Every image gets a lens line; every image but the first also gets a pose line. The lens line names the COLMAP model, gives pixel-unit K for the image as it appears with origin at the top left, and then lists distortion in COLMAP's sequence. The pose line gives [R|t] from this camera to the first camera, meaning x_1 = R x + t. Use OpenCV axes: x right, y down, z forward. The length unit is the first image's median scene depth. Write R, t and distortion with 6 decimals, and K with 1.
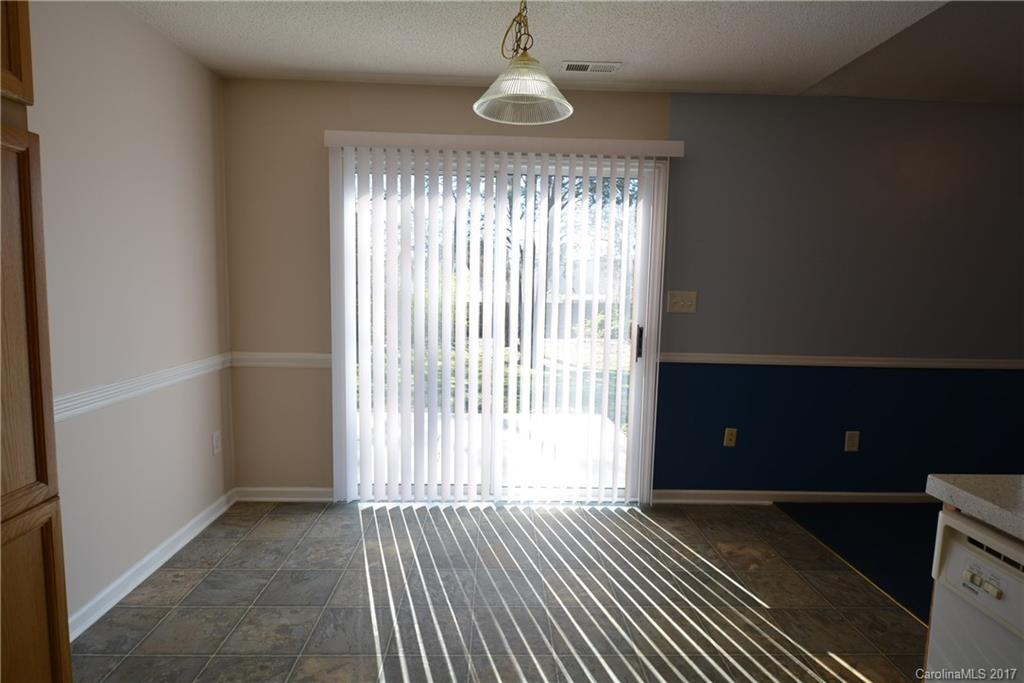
lens RADIAL K [[583.6, 0, 513.0], [0, 583.6, 341.3], [0, 0, 1]] dist [0.005493, -0.011547]
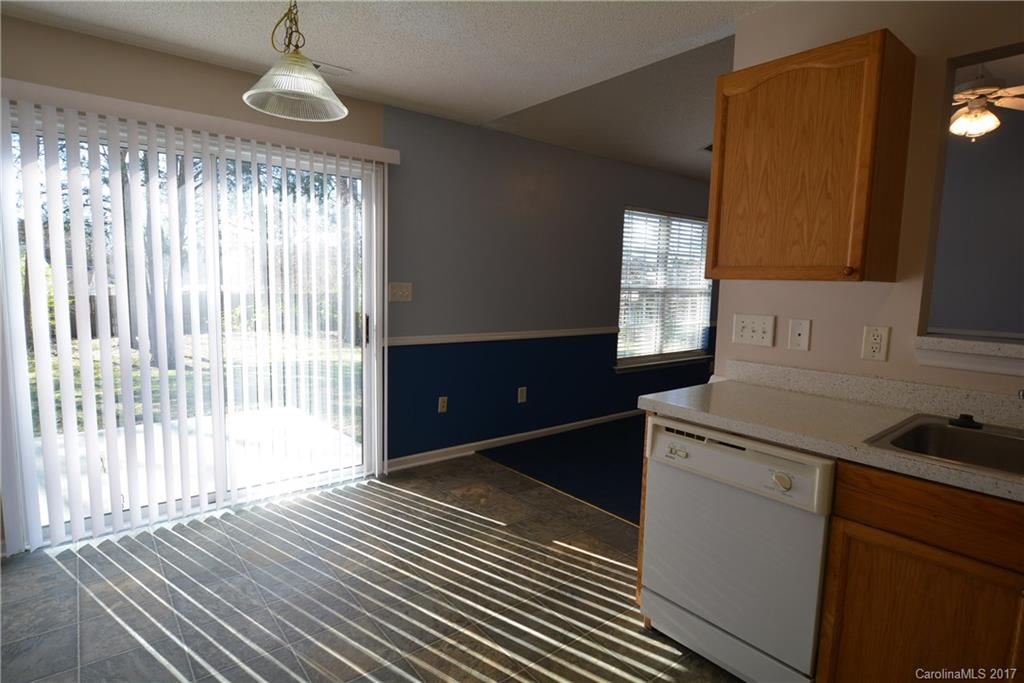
lens RADIAL K [[583.6, 0, 507.4], [0, 583.6, 344.0], [0, 0, 1]] dist [0.005493, -0.011547]
pose [[0.778483, -0.069926, 0.623758, -0.281022], [0.055412, 0.997551, 0.042673, -0.003556], [-0.625214, 0.001344, 0.780452, -0.020239]]
